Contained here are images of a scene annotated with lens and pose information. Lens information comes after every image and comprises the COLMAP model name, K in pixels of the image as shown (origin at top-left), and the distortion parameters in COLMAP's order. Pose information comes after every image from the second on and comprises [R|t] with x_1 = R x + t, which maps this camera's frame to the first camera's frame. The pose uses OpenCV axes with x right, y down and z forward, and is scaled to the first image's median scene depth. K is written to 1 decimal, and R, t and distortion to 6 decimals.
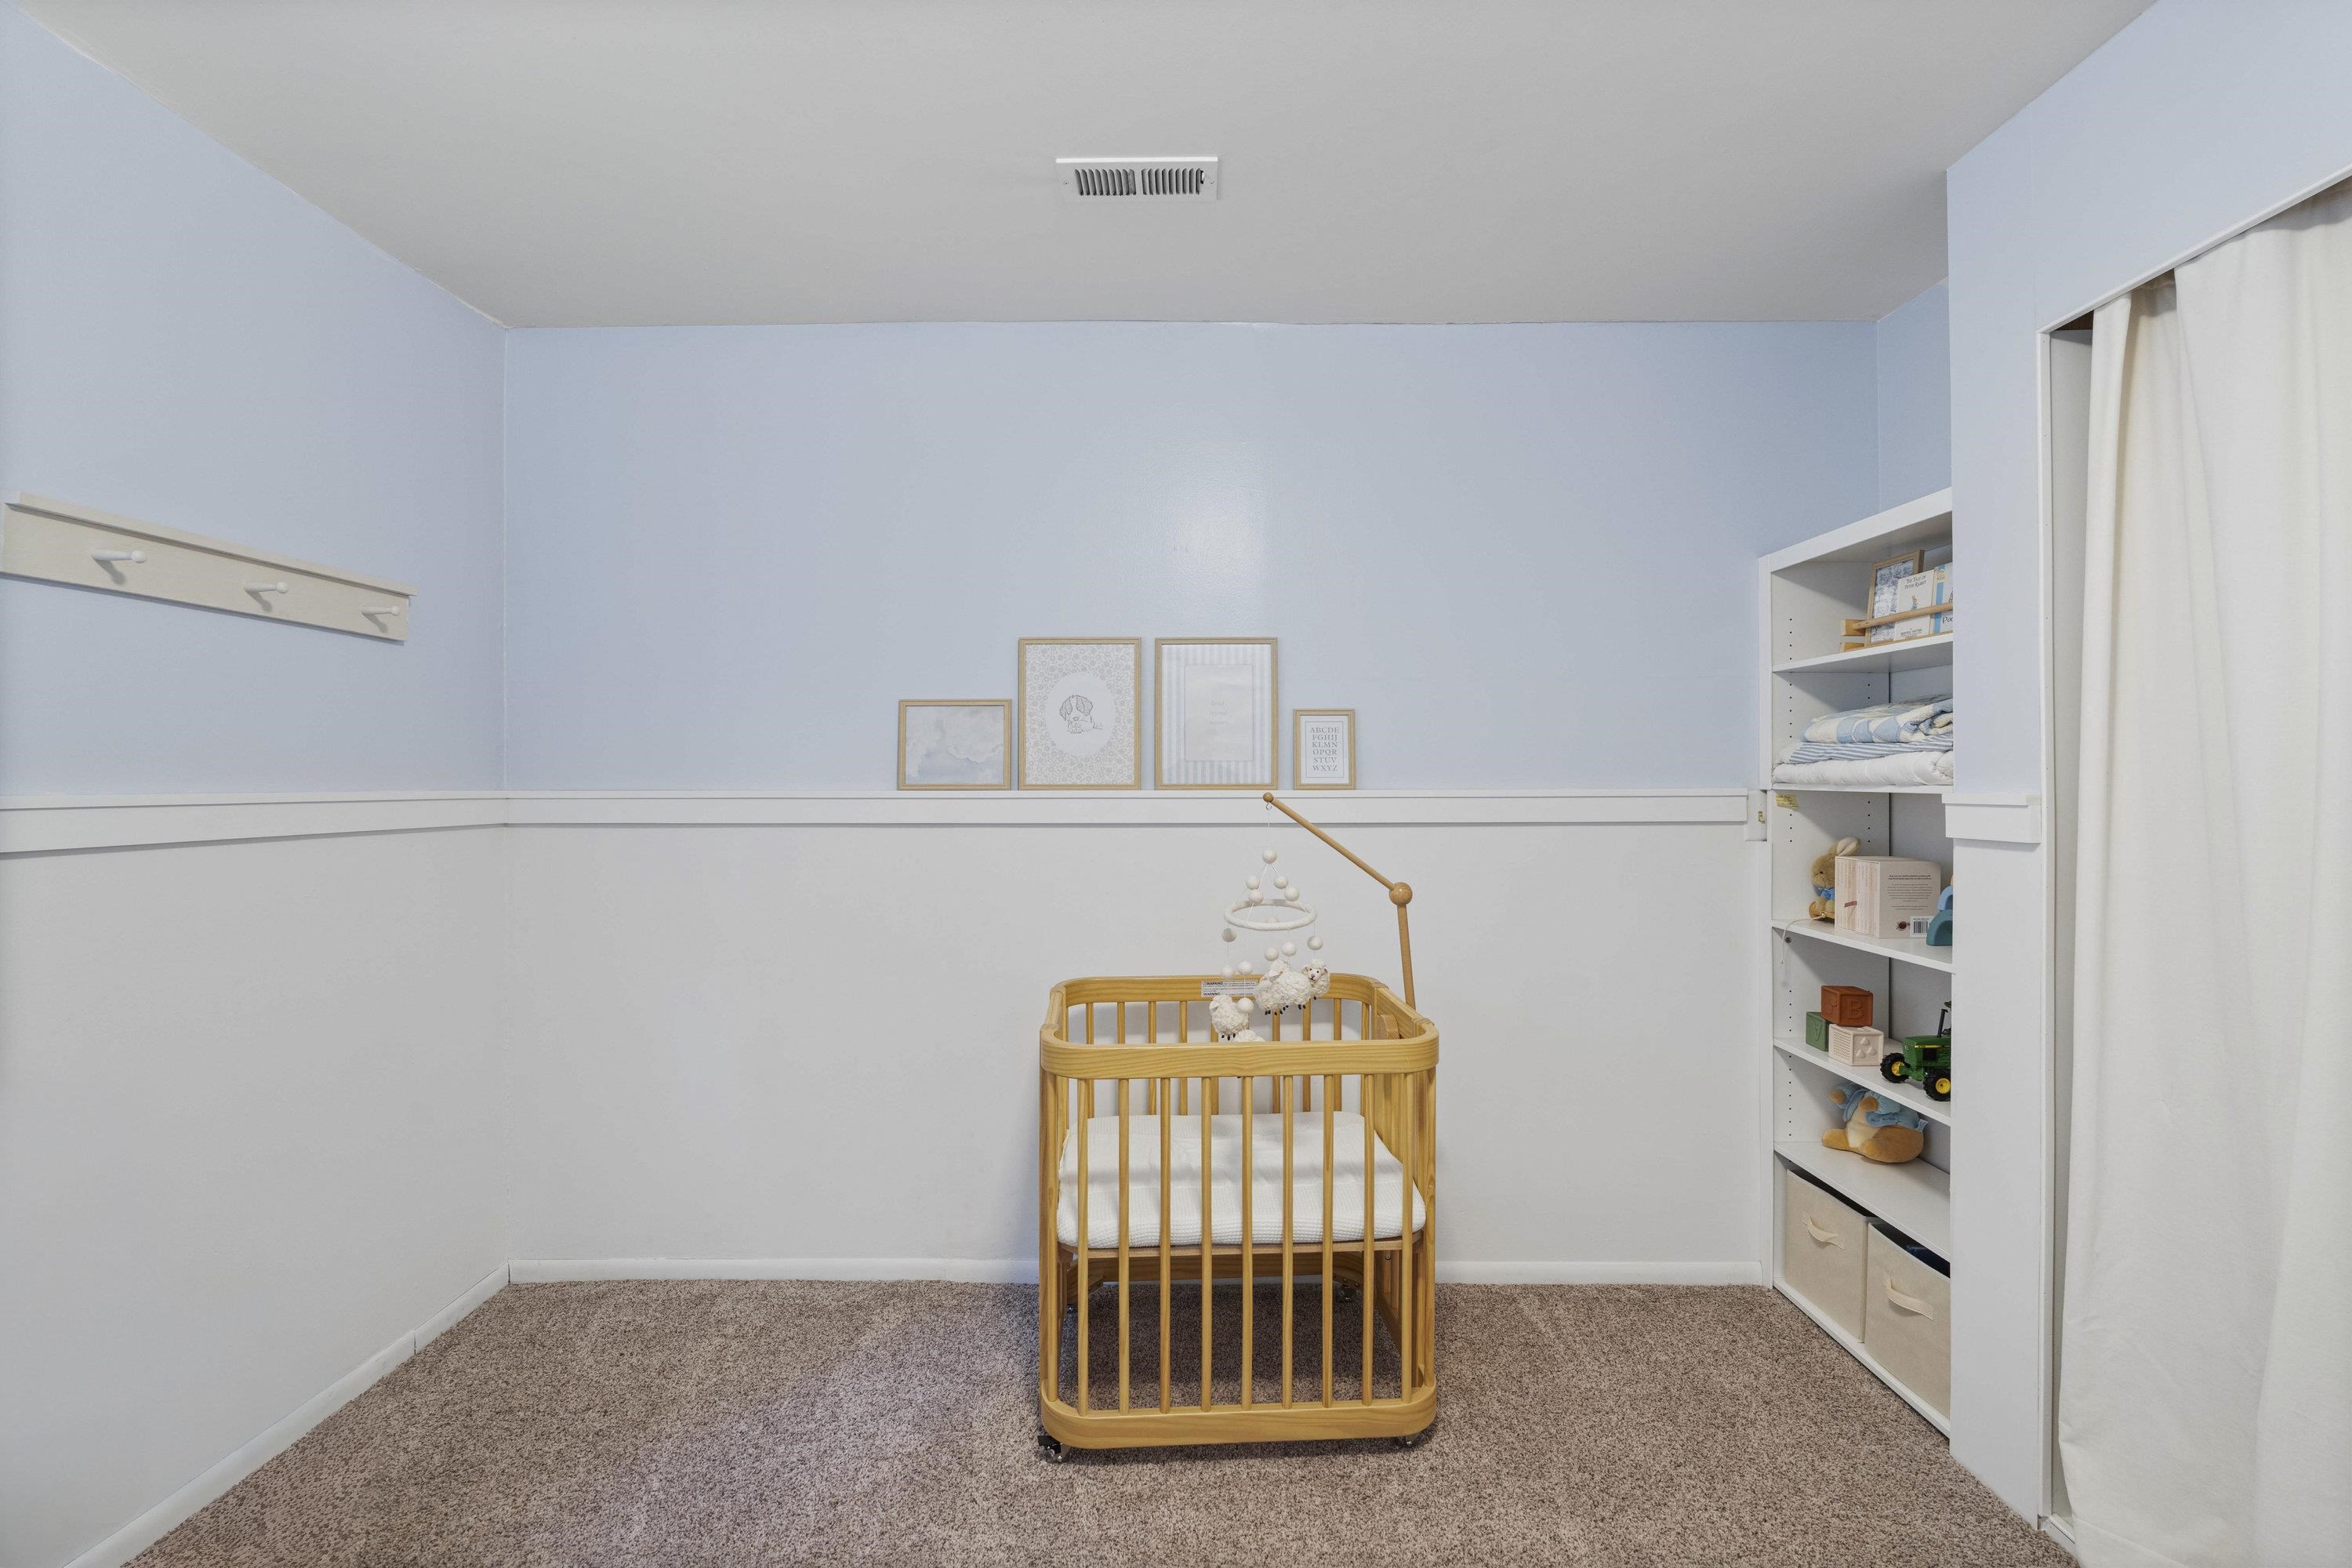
lens RADIAL K [[1020.2, 0, 1176.0], [0, 1020.2, 784.0], [0, 0, 1]] dist [-0.004353, -0.000135]
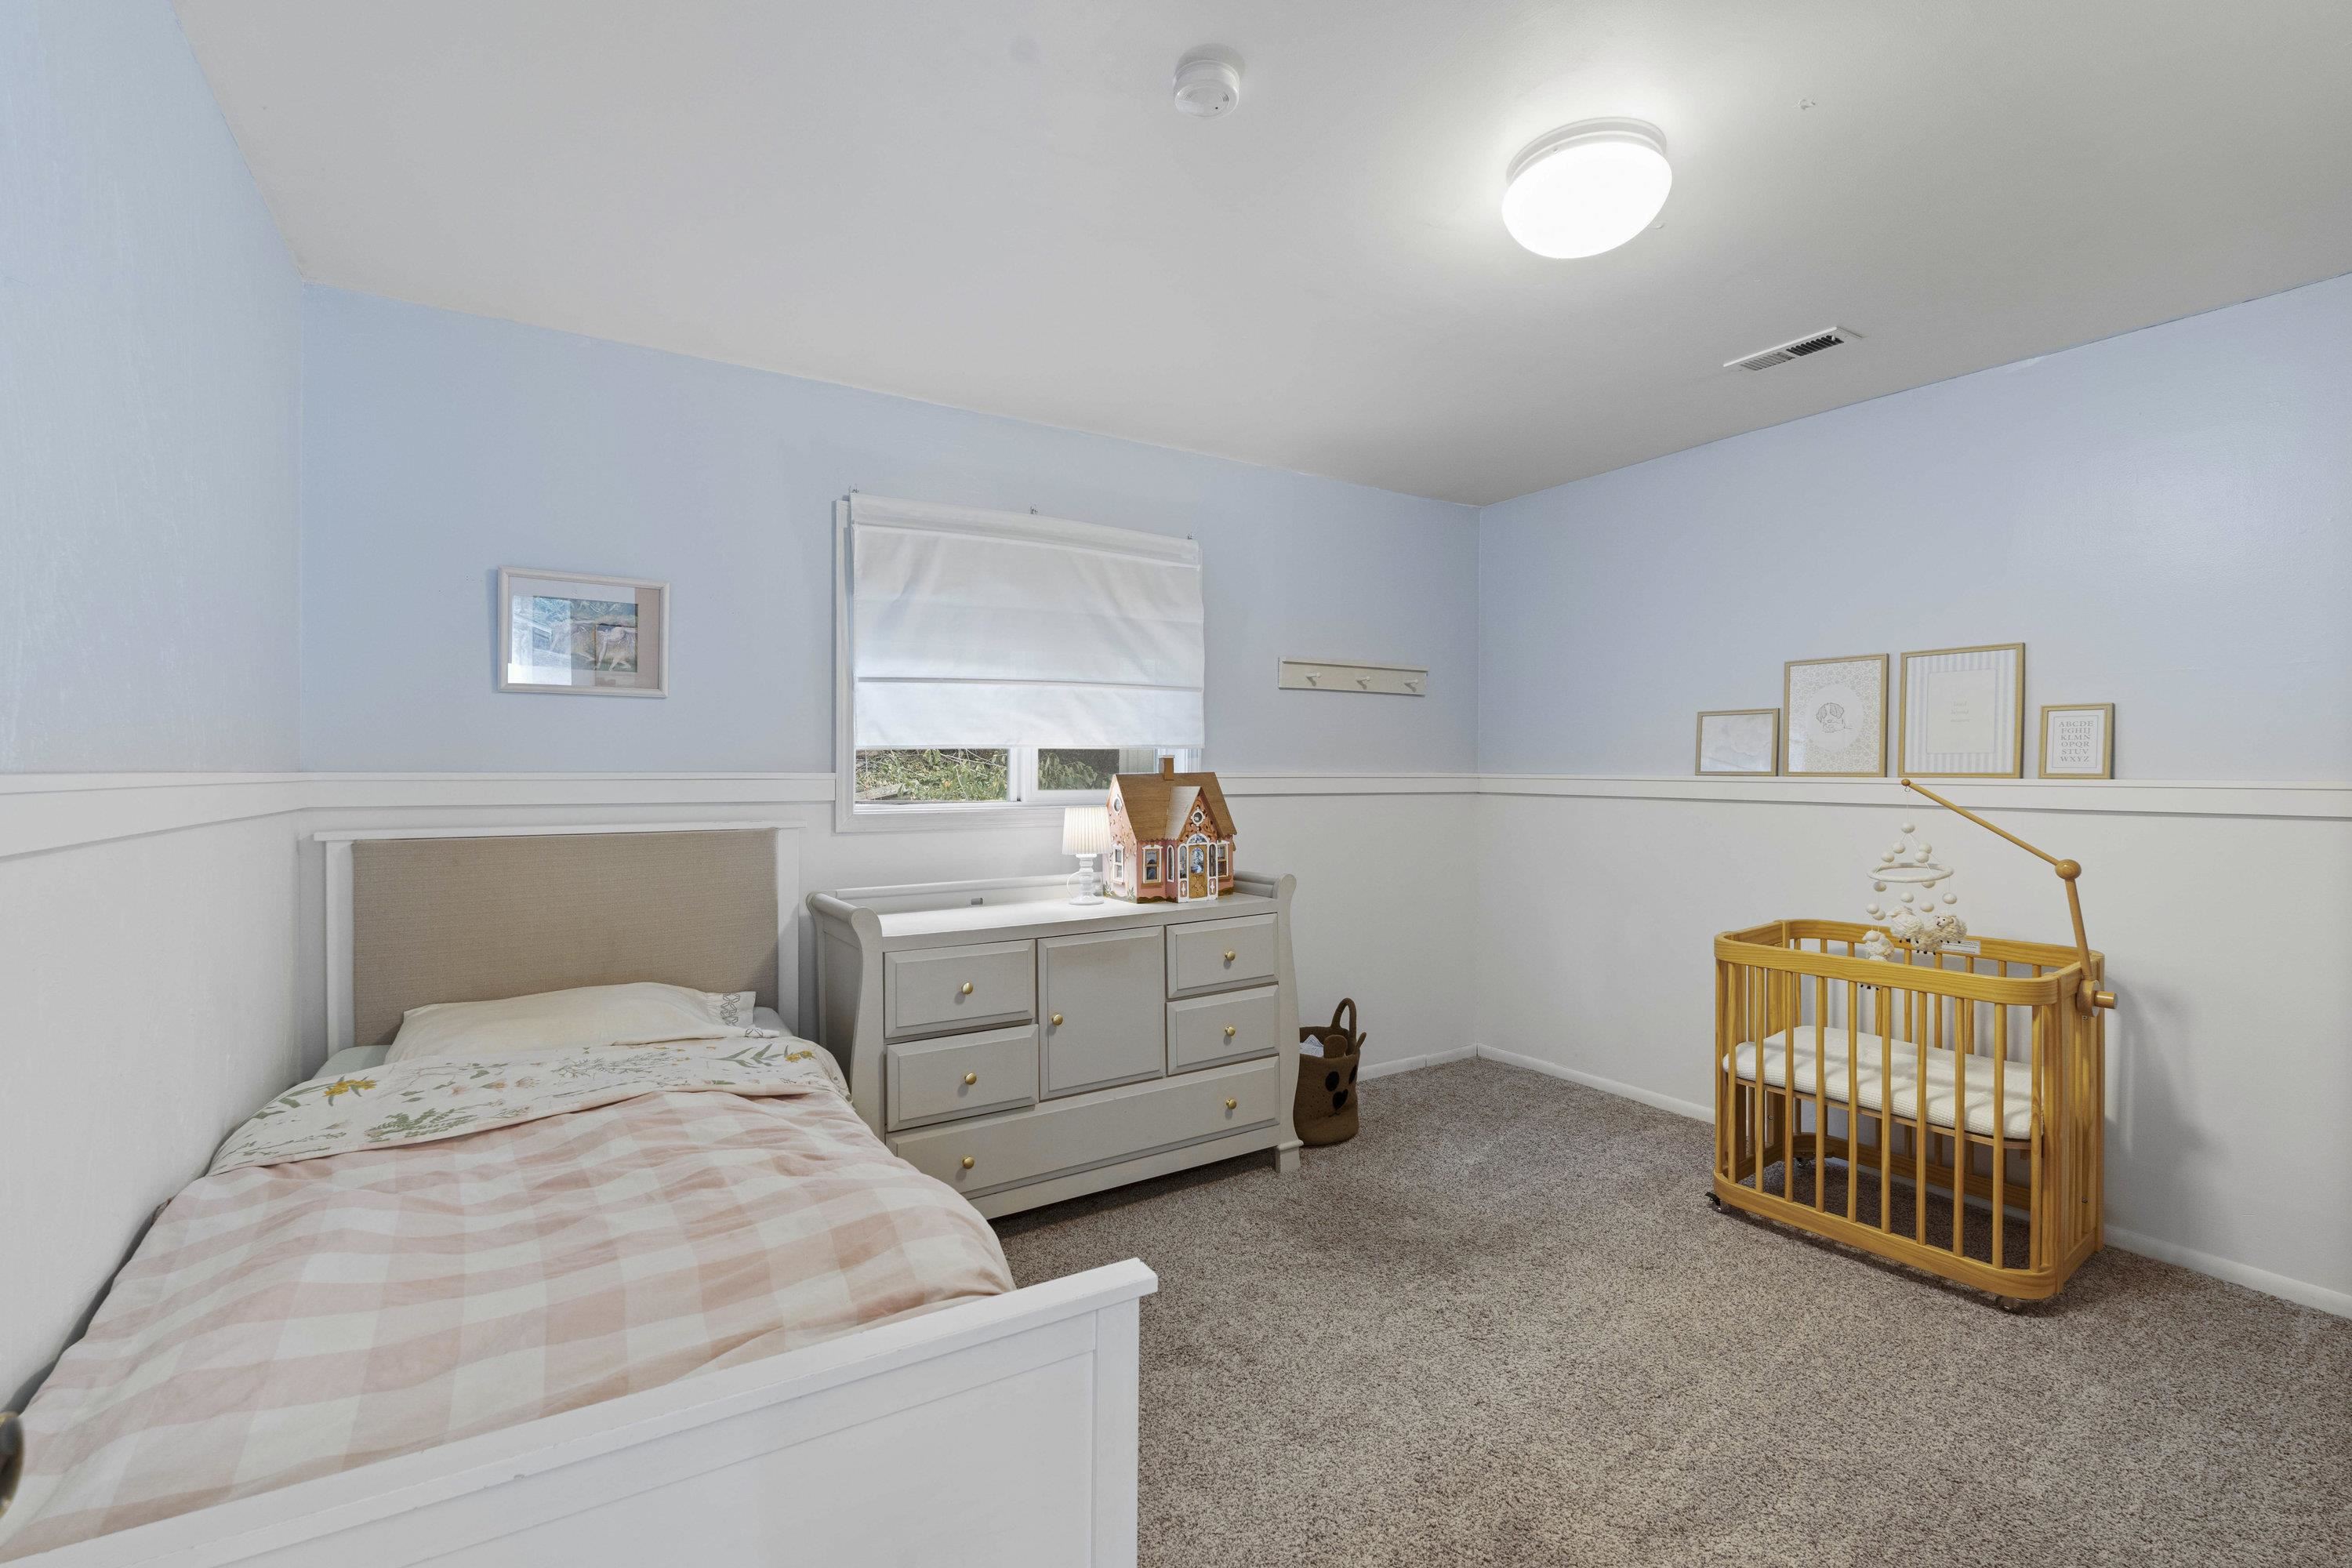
lens RADIAL K [[1045.6, 0, 1176.4], [0, 1045.6, 735.8], [0, 0, 1]] dist [-0.002061, -0.000482]
pose [[0.542852, -0.021895, -0.839543, 0.603791], [-0.008038, 0.999479, -0.031264, 0.002310], [0.839790, 0.023720, 0.542393, -0.434510]]
